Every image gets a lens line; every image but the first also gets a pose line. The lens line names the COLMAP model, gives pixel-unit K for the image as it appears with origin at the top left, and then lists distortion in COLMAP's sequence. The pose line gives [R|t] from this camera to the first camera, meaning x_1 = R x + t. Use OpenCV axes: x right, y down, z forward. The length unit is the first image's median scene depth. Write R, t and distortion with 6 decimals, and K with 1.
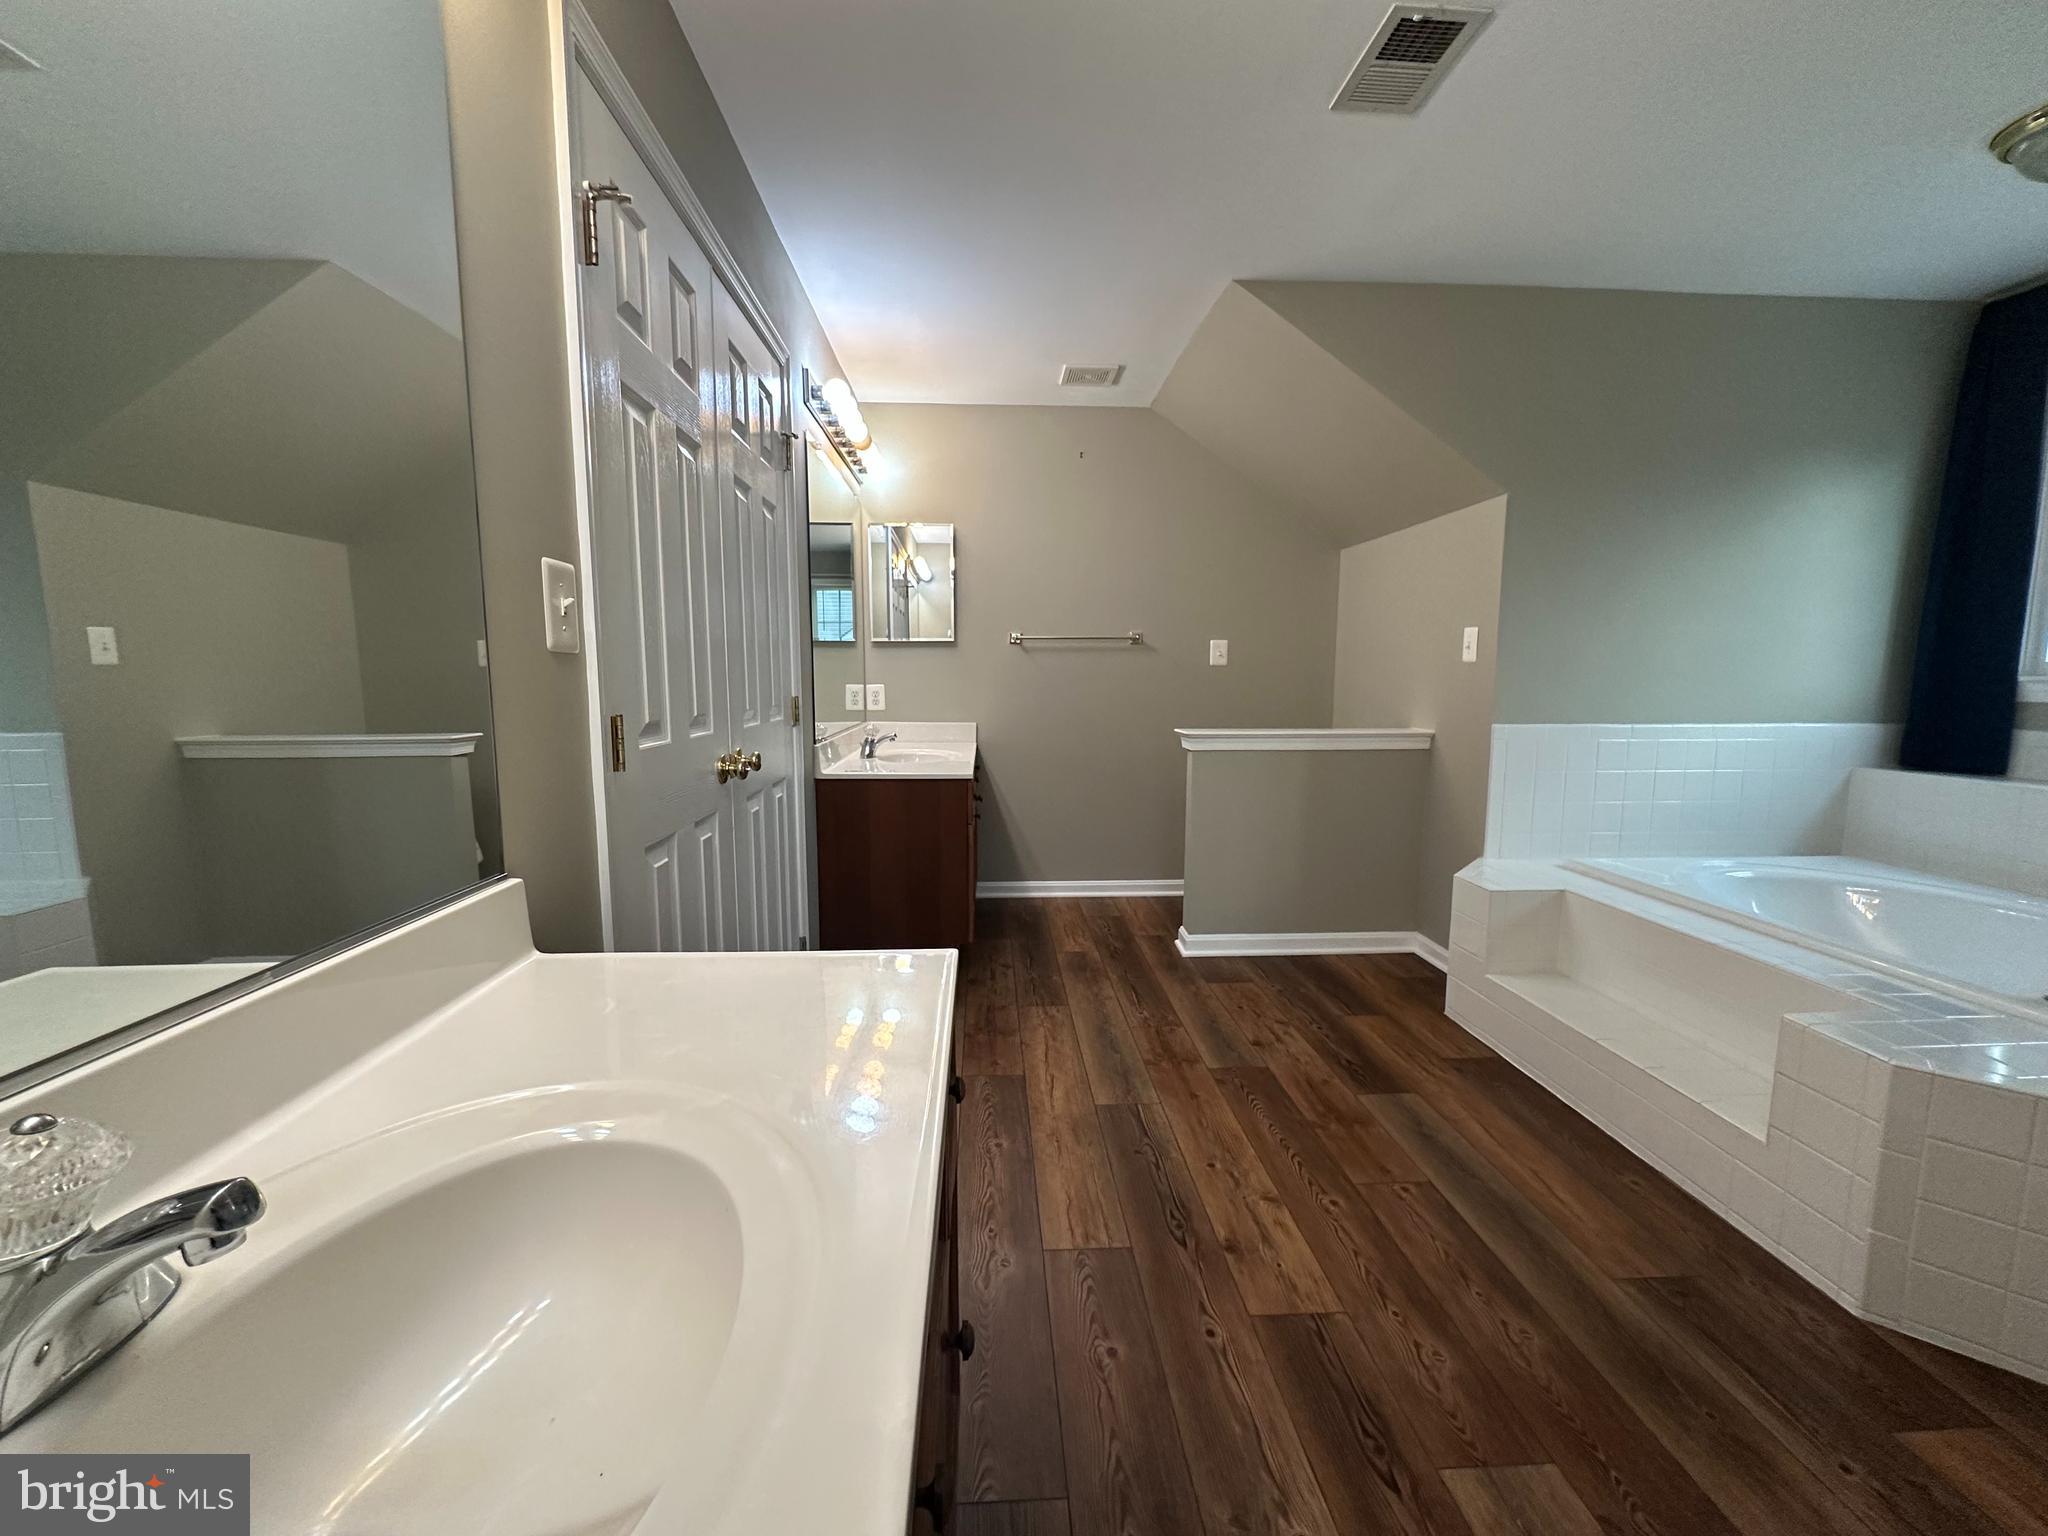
lens RADIAL K [[819.1, 0, 1024.0], [0, 819.1, 768.0], [0, 0, 1]] dist [-0.001476, -0.000356]
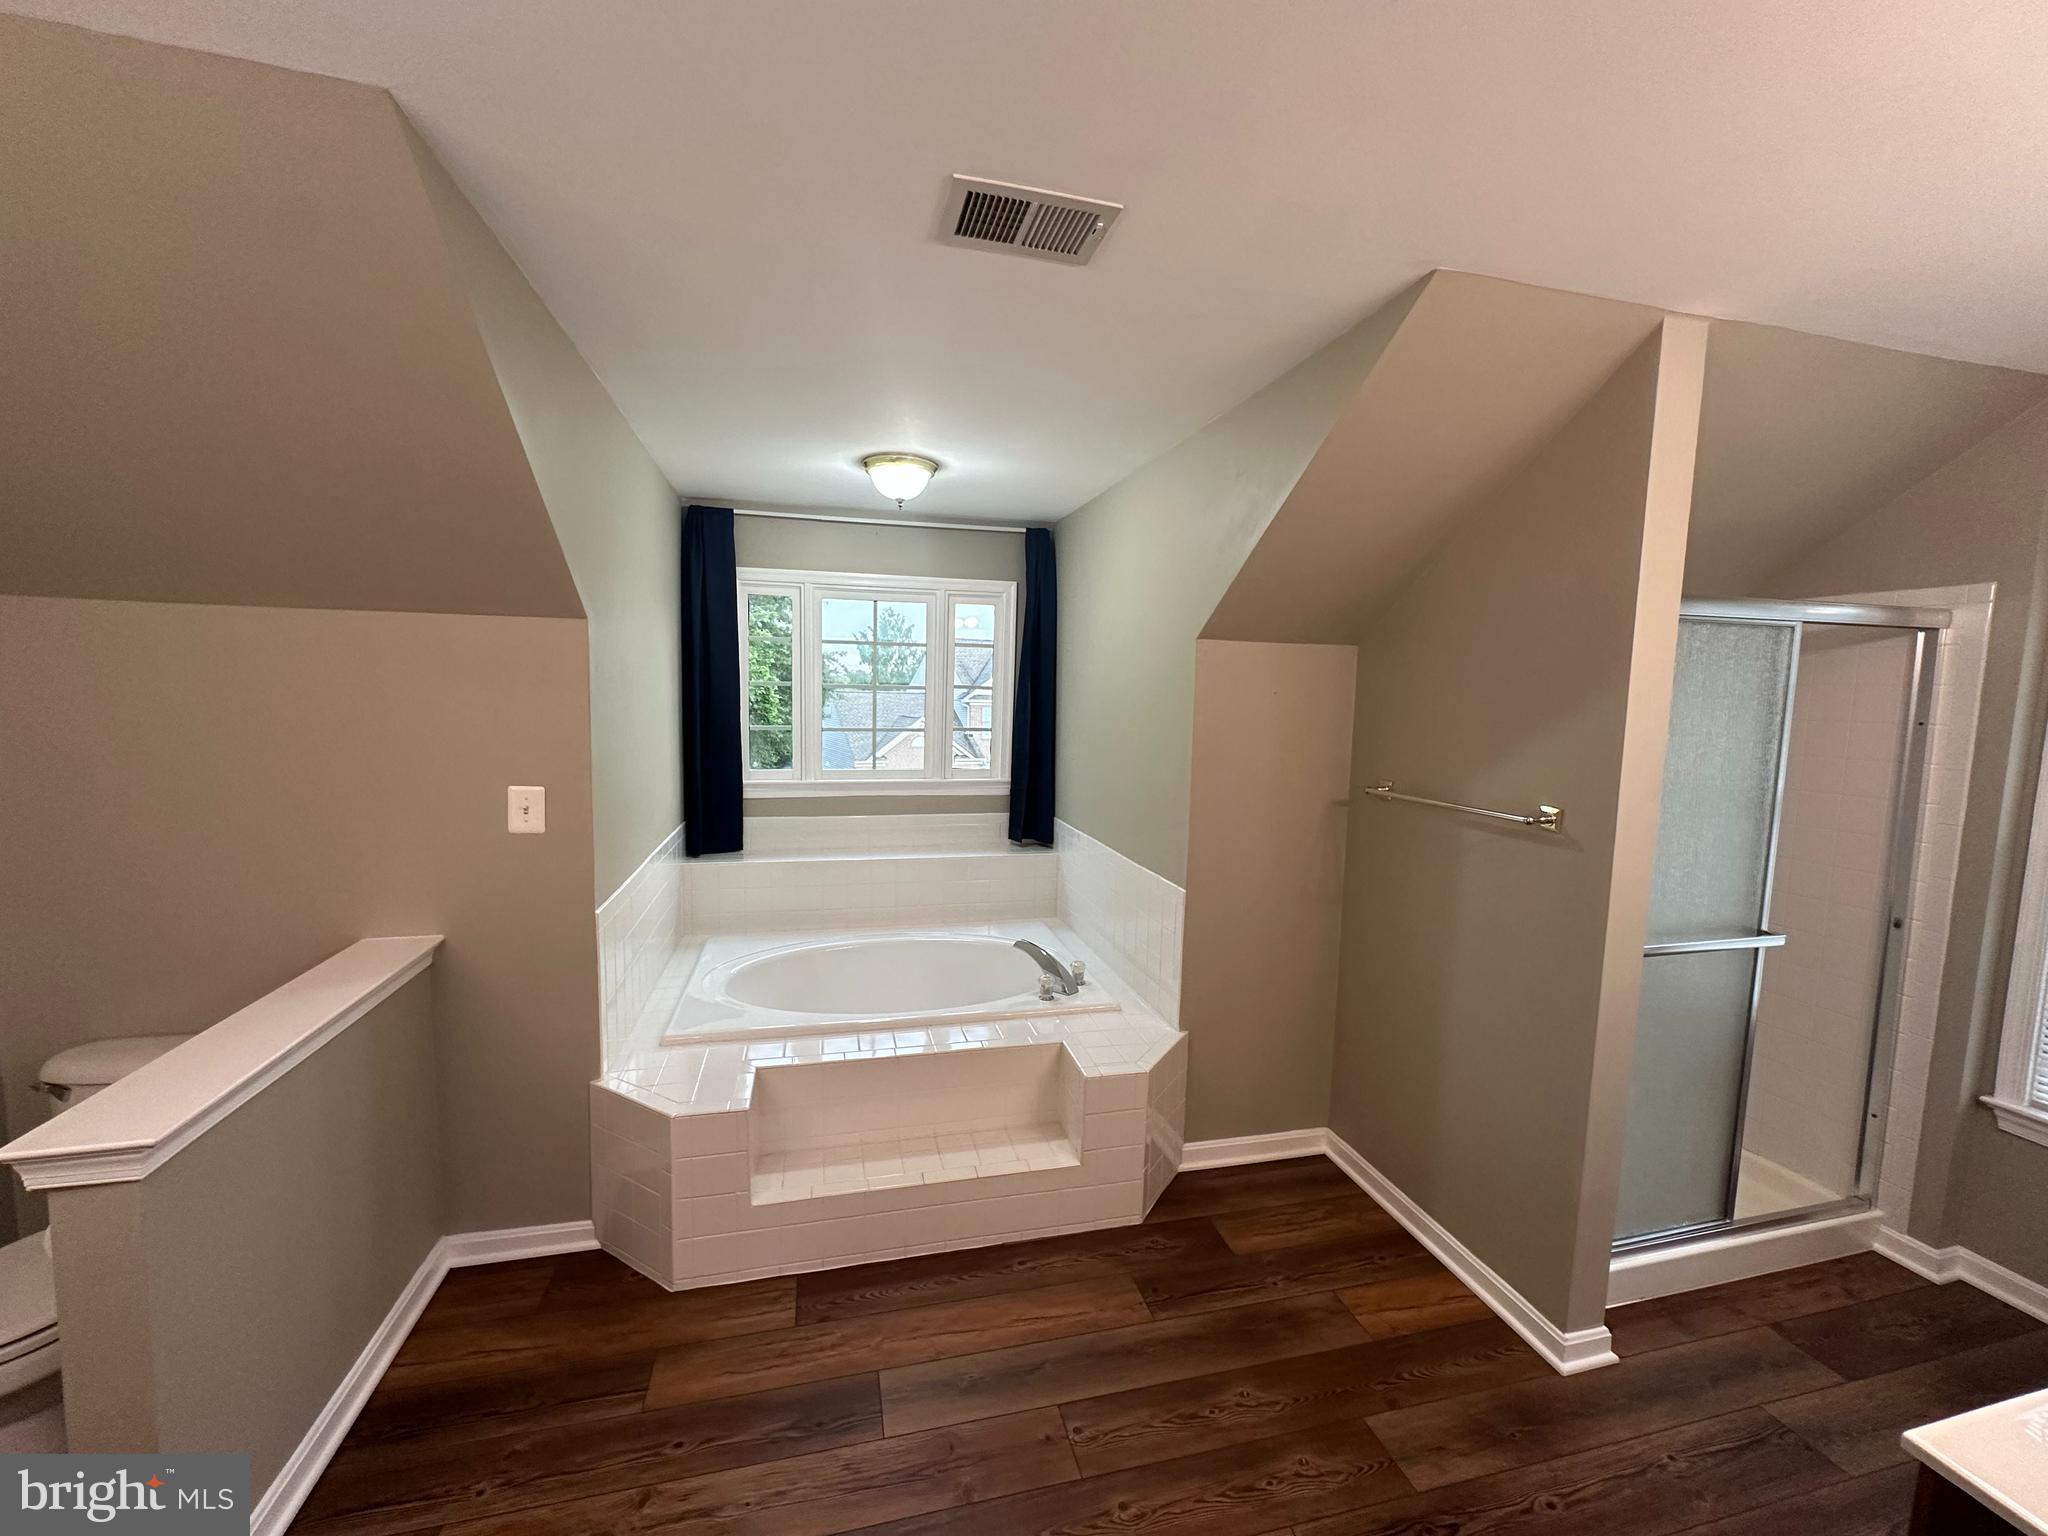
lens RADIAL K [[819.1, 0, 1024.0], [0, 819.1, 768.0], [0, 0, 1]] dist [-0.001476, -0.000356]
pose [[-0.194270, -0.100894, 0.975746, -0.373051], [0.087321, 0.988969, 0.119647, -0.367773], [-0.977054, 0.108447, -0.183317, 1.100763]]
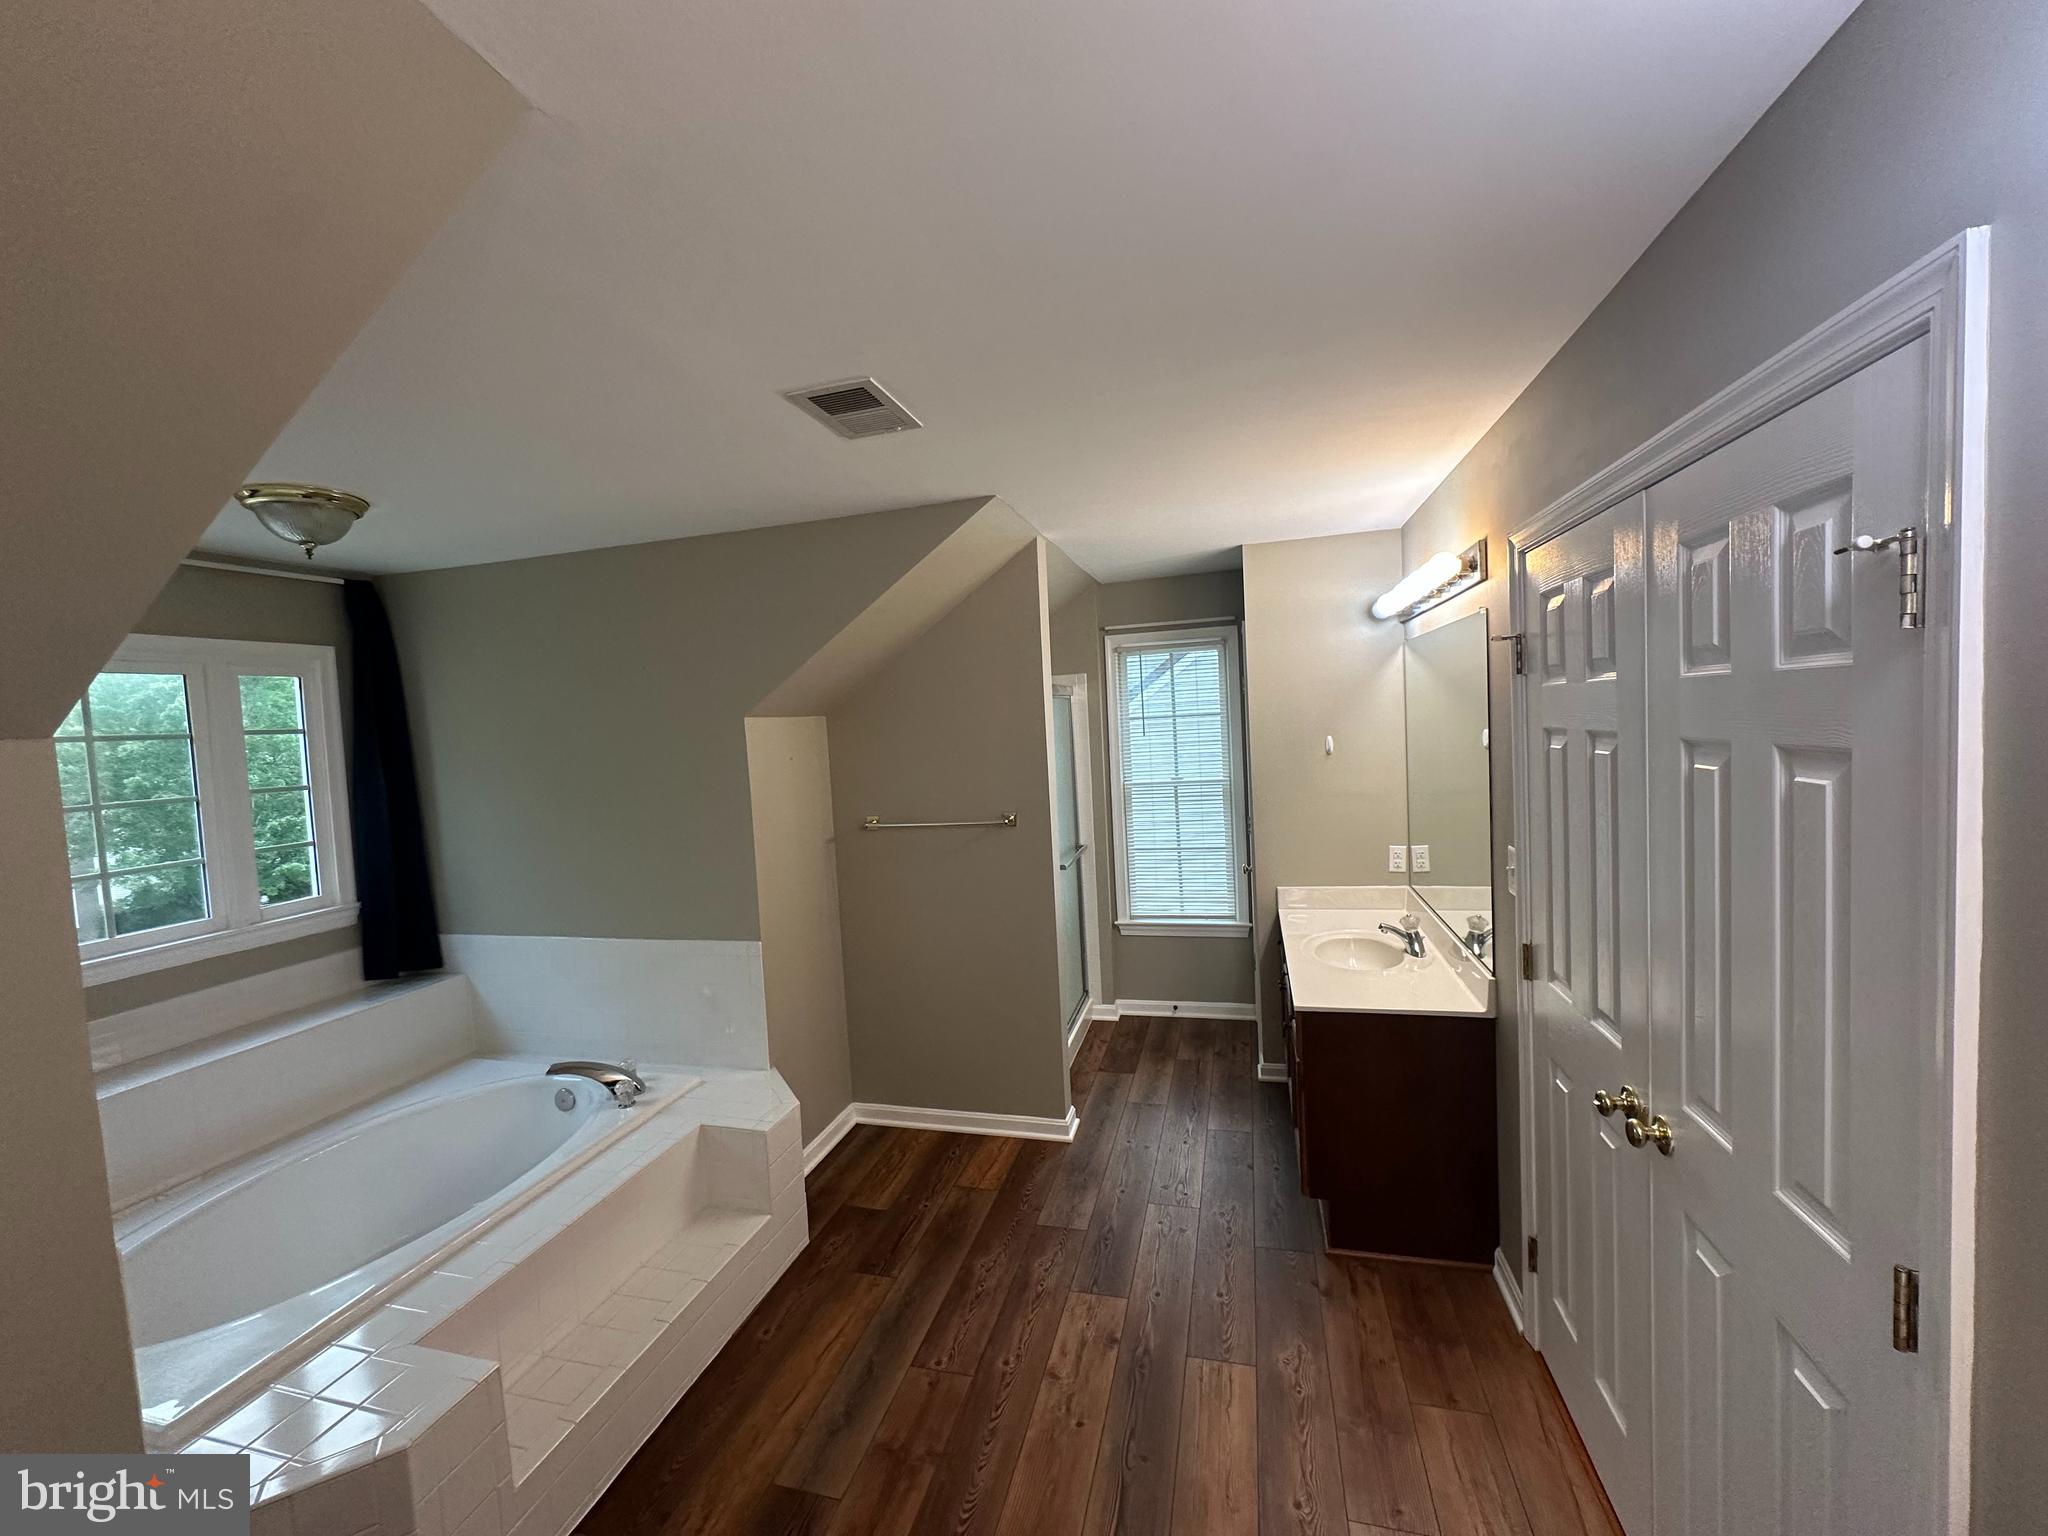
lens RADIAL K [[819.1, 0, 1024.0], [0, 819.1, 768.0], [0, 0, 1]] dist [-0.001476, -0.000356]
pose [[-0.949887, 0.032436, 0.310907, -0.052741], [0.087963, 0.982147, 0.166281, -0.508090], [-0.299963, 0.185297, -0.935782, 1.836425]]
